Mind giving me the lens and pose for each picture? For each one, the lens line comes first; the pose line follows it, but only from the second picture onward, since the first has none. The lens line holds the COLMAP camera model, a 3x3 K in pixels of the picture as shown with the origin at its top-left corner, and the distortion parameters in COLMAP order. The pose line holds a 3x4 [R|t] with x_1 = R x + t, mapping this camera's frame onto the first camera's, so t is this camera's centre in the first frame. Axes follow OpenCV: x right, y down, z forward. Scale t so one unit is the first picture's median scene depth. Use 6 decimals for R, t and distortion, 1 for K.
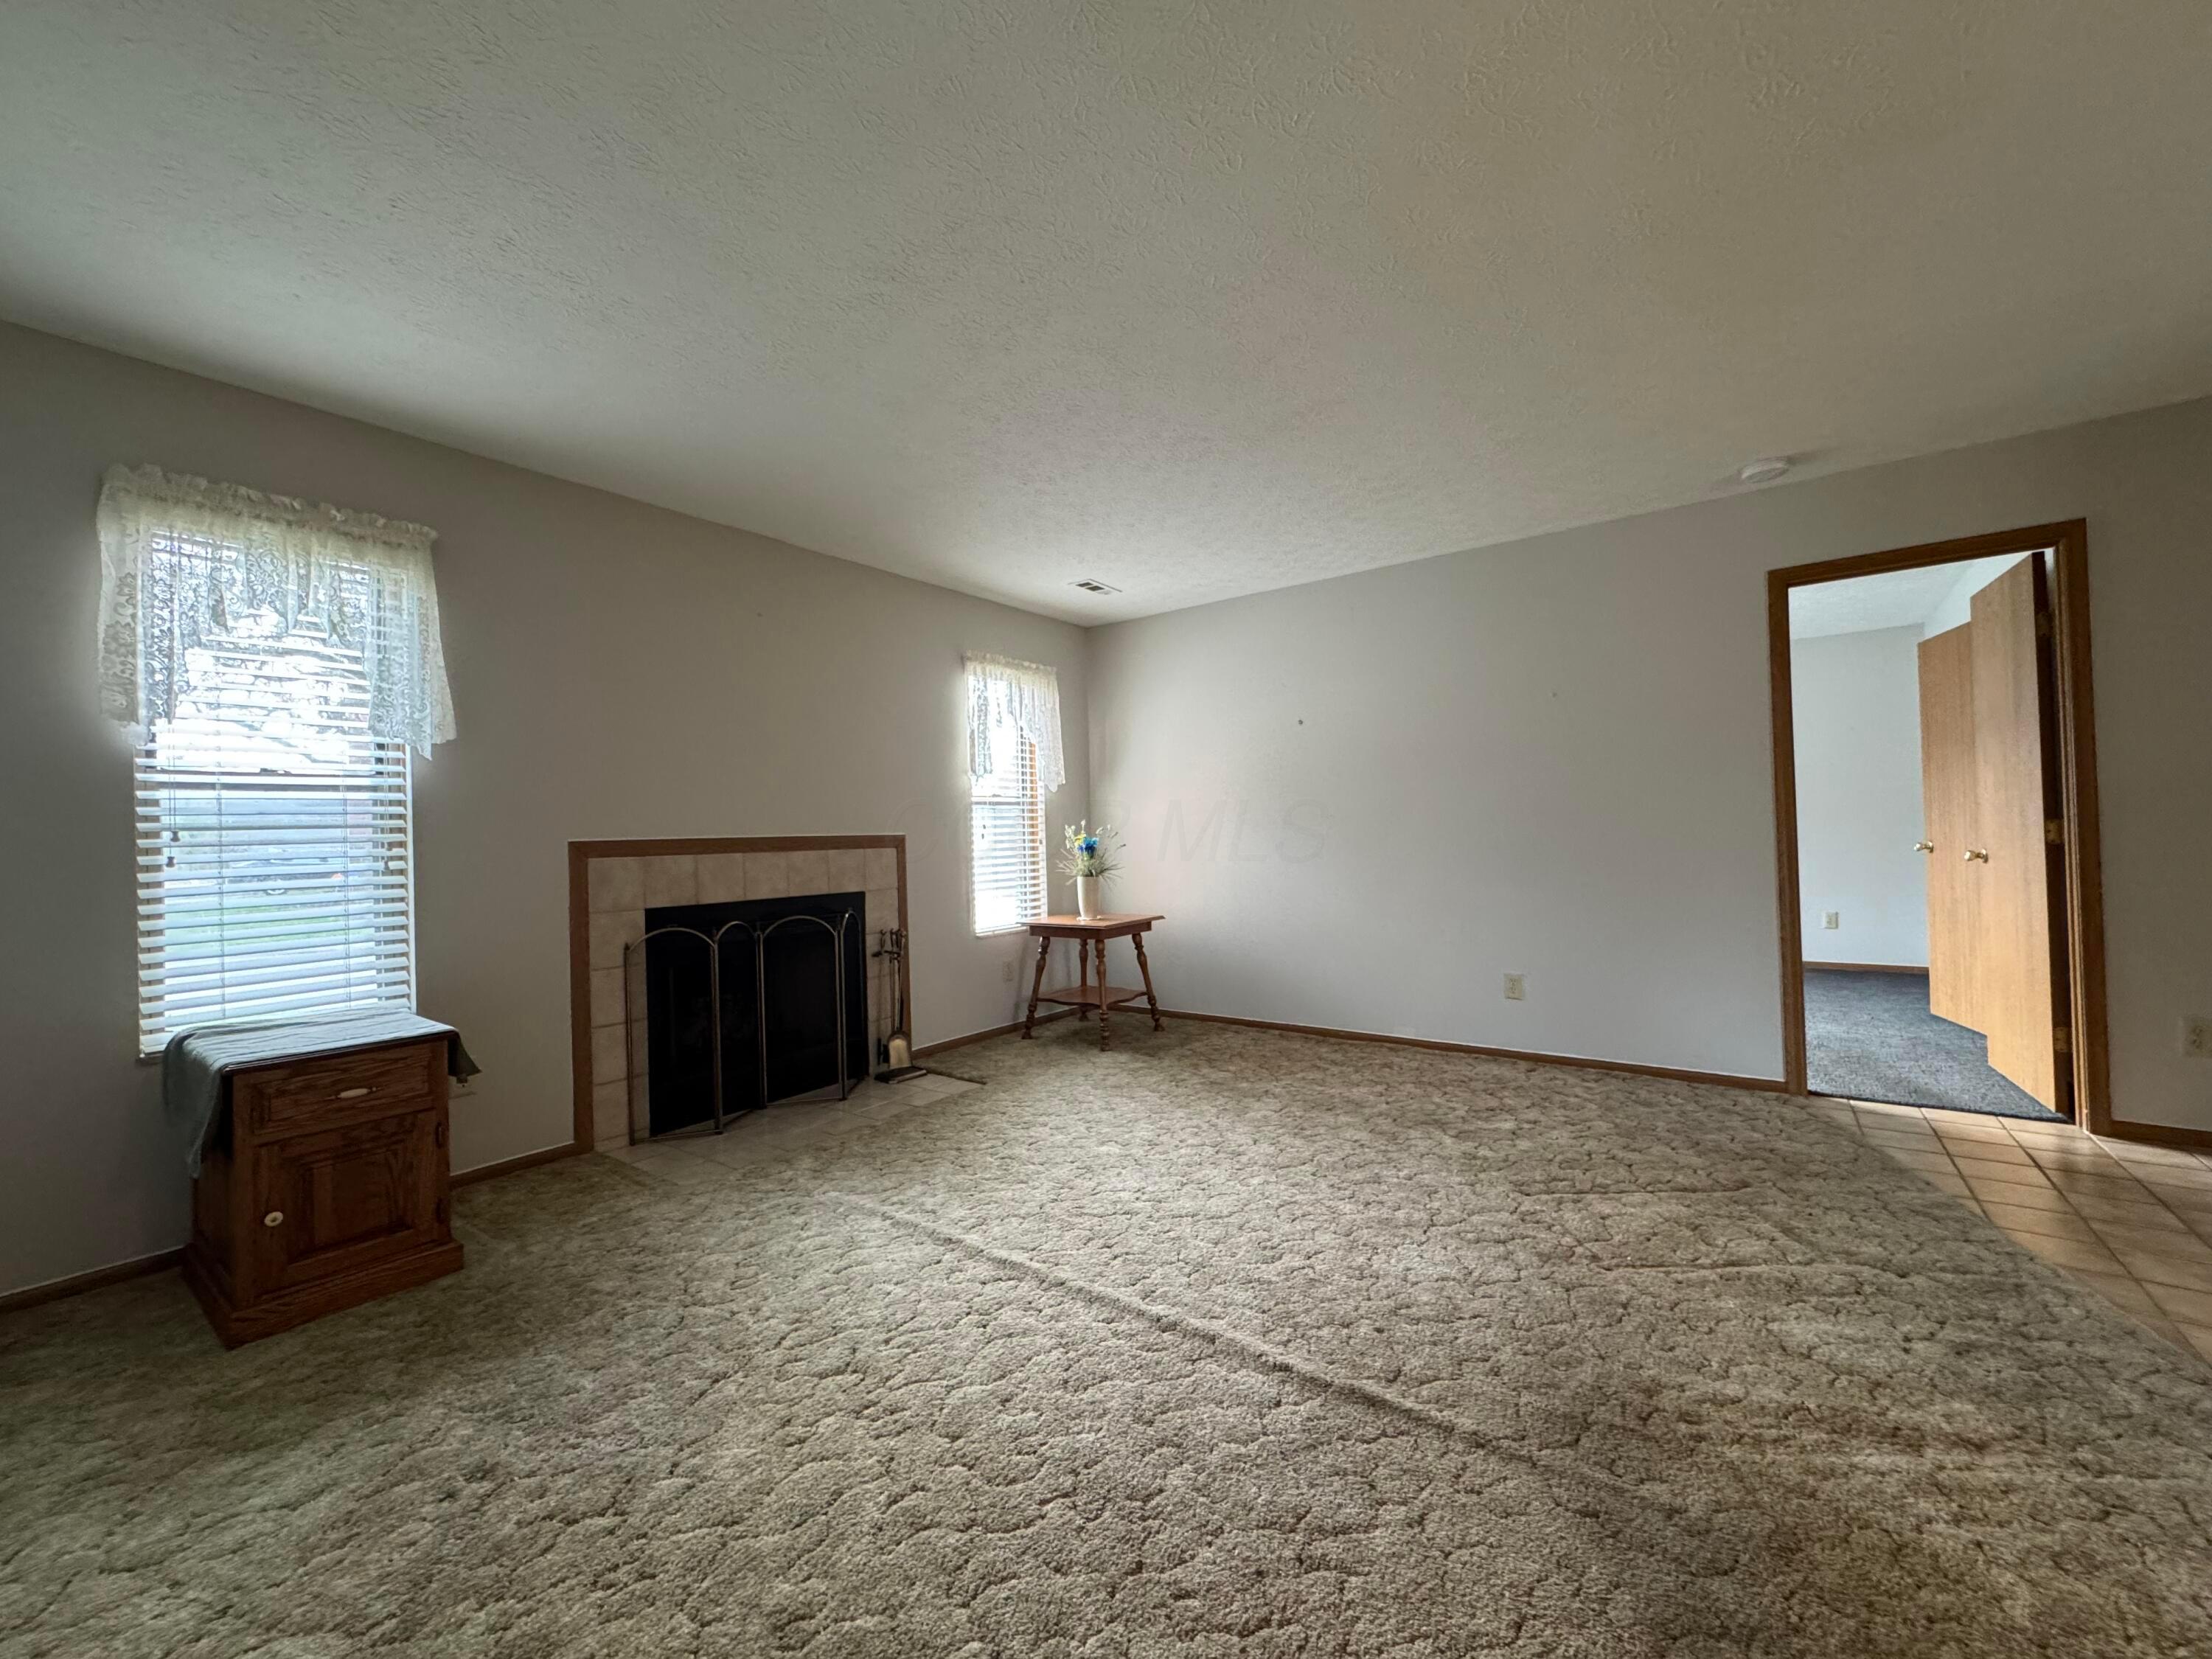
lens RADIAL K [[883.2, 0, 1102.7], [0, 883.2, 830.5], [0, 0, 1]] dist [-0.002049, -0.000527]
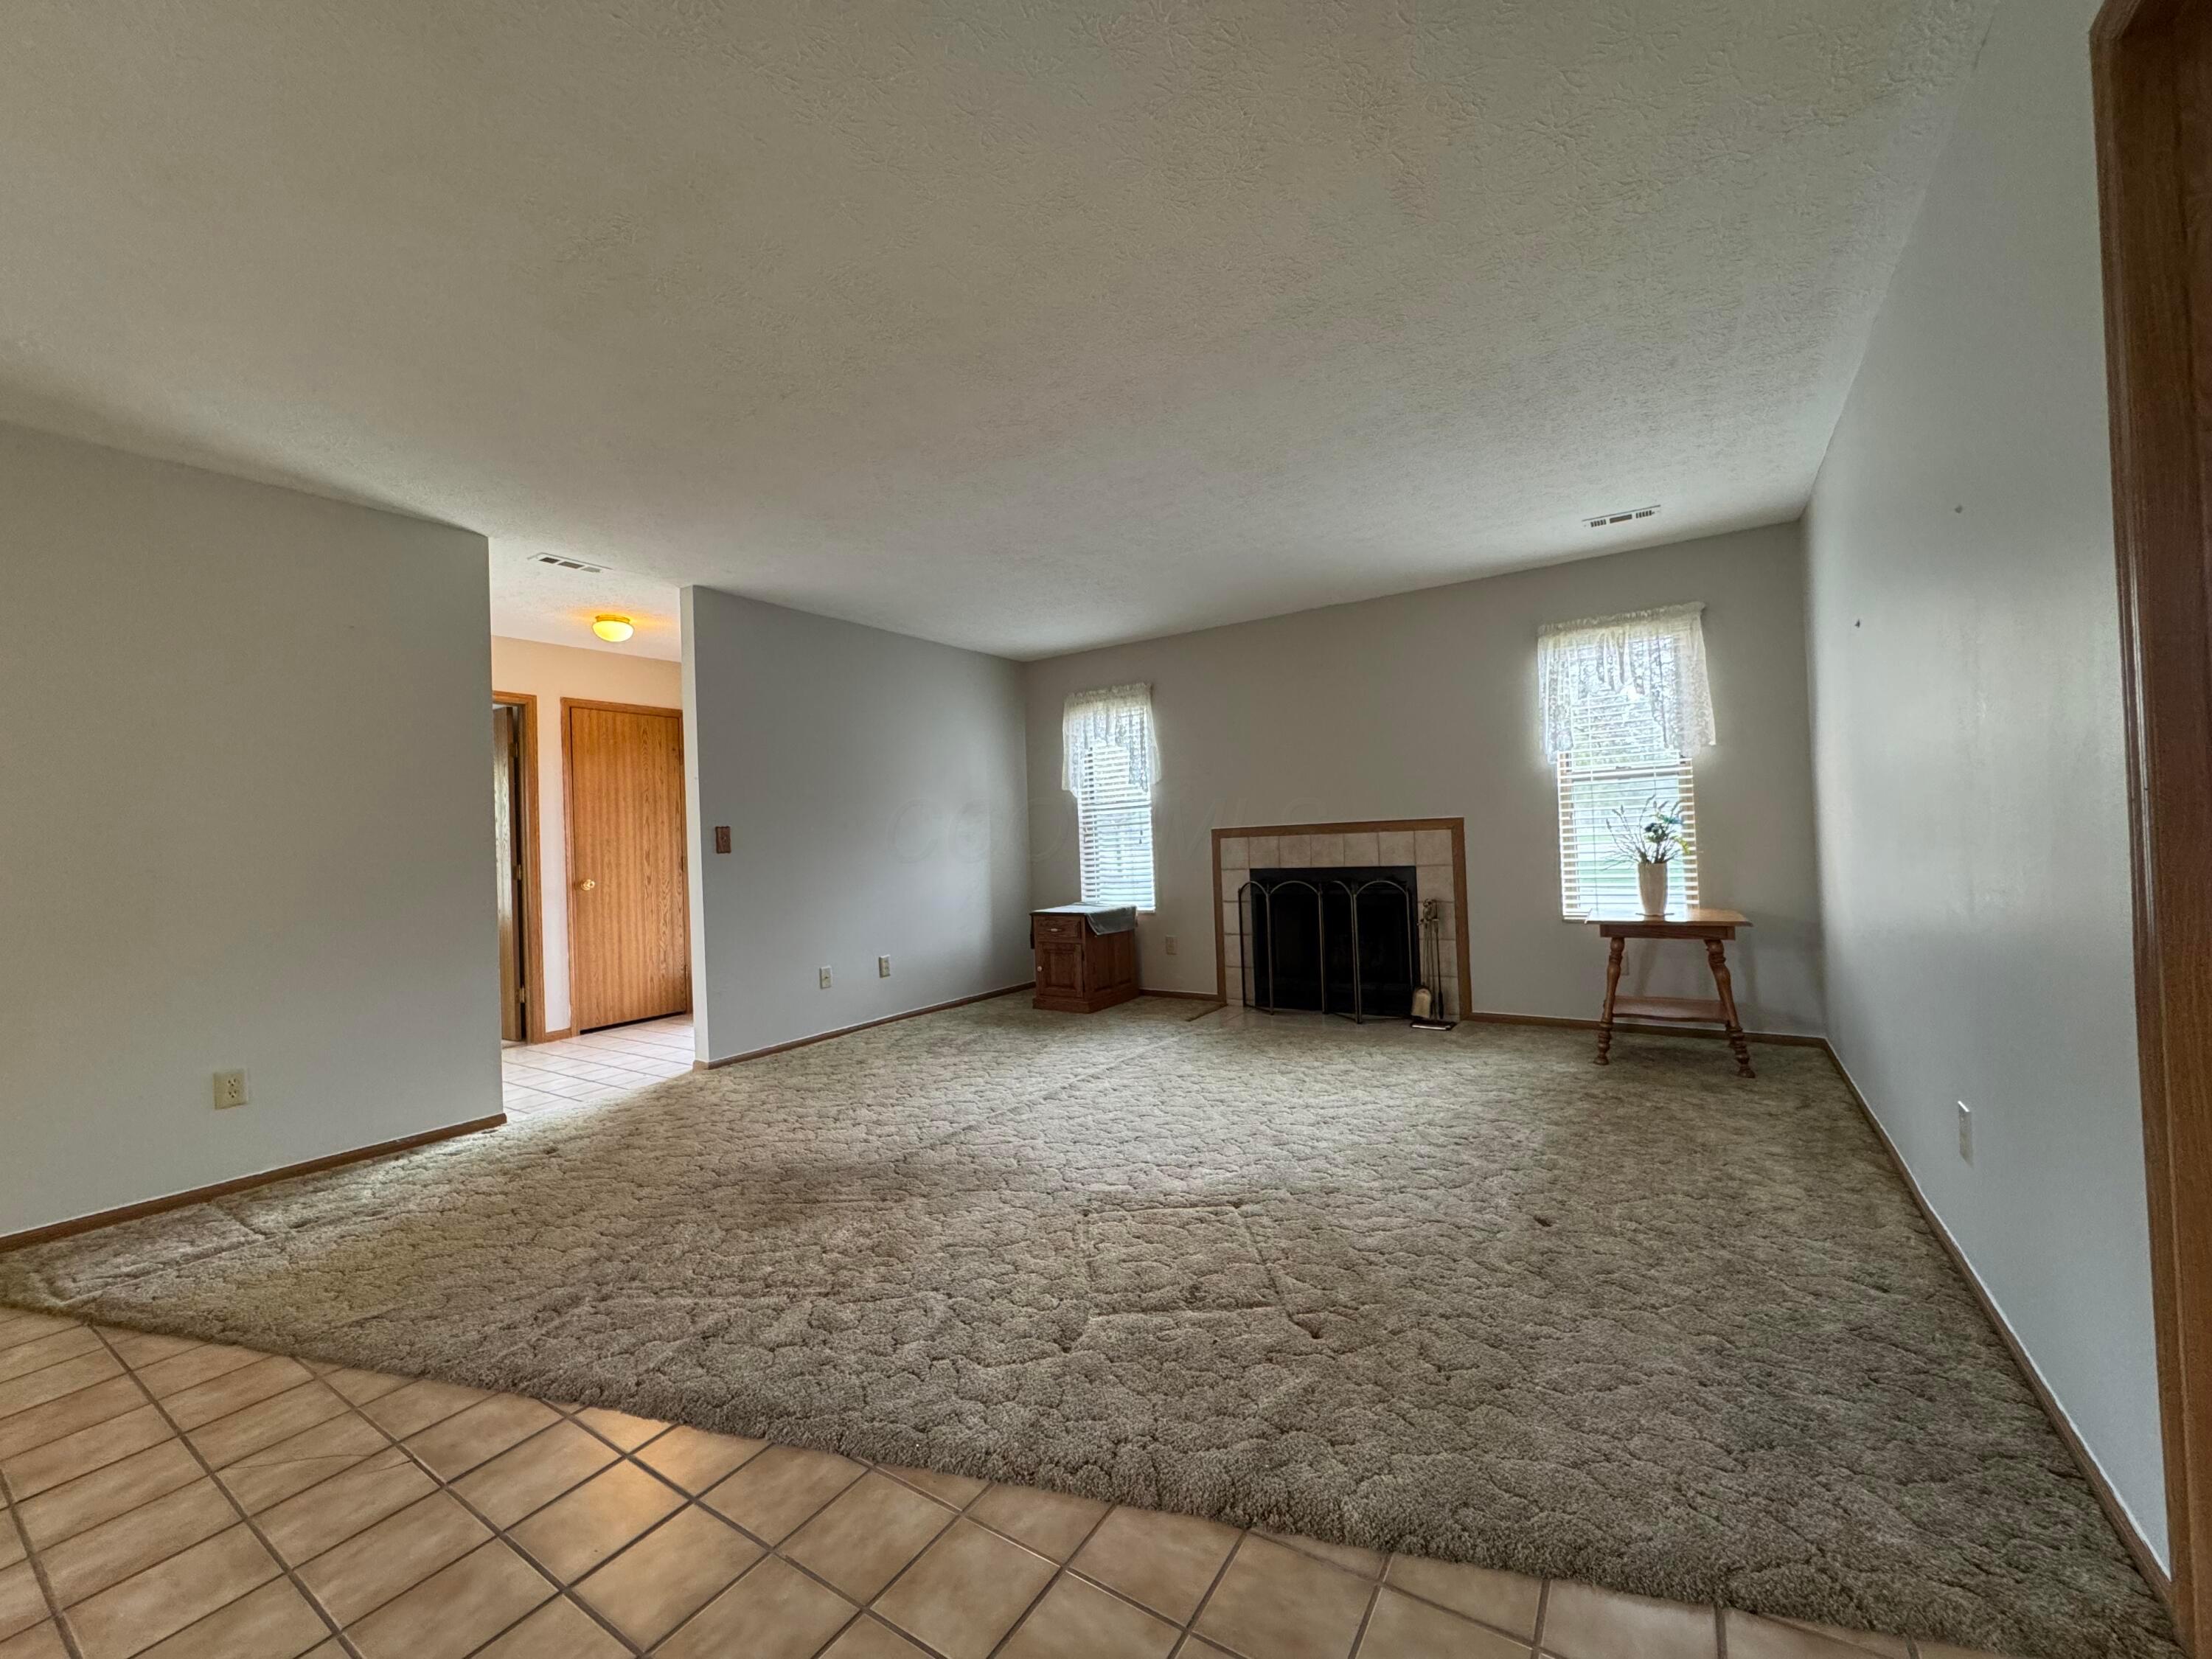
lens RADIAL K [[883.2, 0, 1101.7], [0, 883.2, 828.0], [0, 0, 1]] dist [-0.002049, -0.000527]
pose [[0.056062, 0.009339, -0.998384, 1.057111], [0.044777, 0.998927, 0.011859, -0.018383], [0.997423, -0.045370, 0.055584, 0.596074]]
